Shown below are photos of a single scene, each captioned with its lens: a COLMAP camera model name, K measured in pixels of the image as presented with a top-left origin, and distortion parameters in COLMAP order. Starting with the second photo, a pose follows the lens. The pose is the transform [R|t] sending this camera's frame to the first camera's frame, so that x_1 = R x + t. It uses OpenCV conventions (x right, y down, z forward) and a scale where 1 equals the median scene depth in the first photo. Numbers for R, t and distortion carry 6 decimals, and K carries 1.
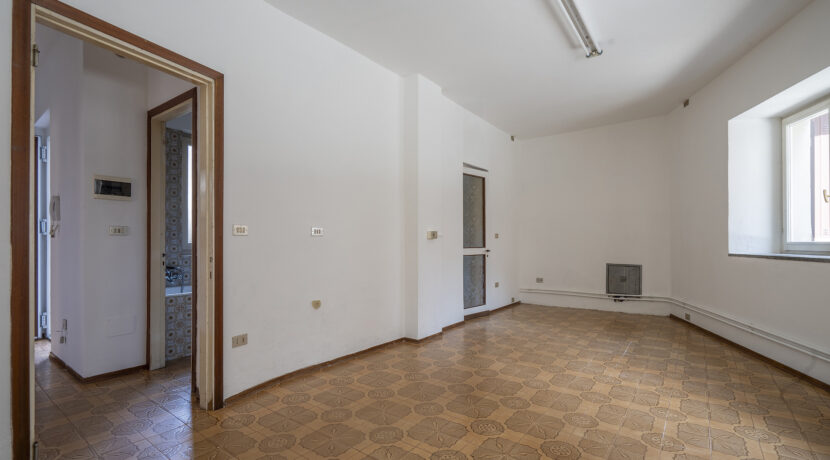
lens RADIAL K [[384.5, 0, 416.1], [0, 384.5, 238.1], [0, 0, 1]] dist [-0.004420, -0.000339]
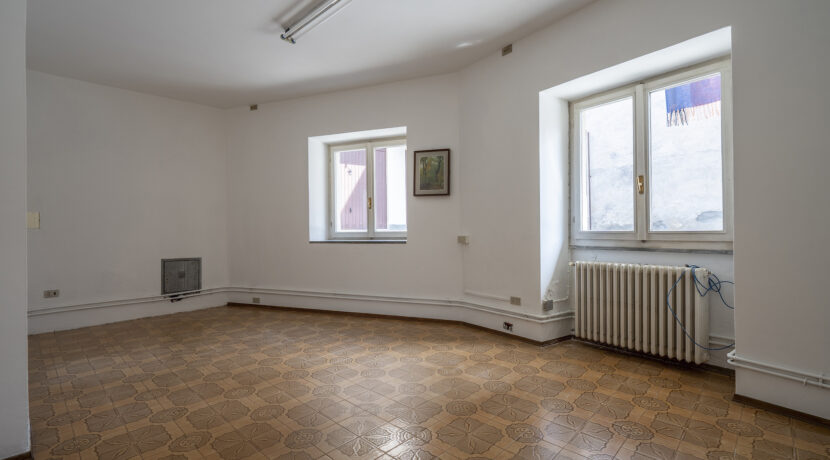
lens RADIAL K [[384.5, 0, 414.1], [0, 384.5, 224.8], [0, 0, 1]] dist [-0.004420, -0.000339]
pose [[0.096907, 0.012893, 0.995210, -0.321988], [0.000362, 0.999916, -0.012989, 0.001840], [-0.995293, 0.001619, 0.096894, 0.399201]]
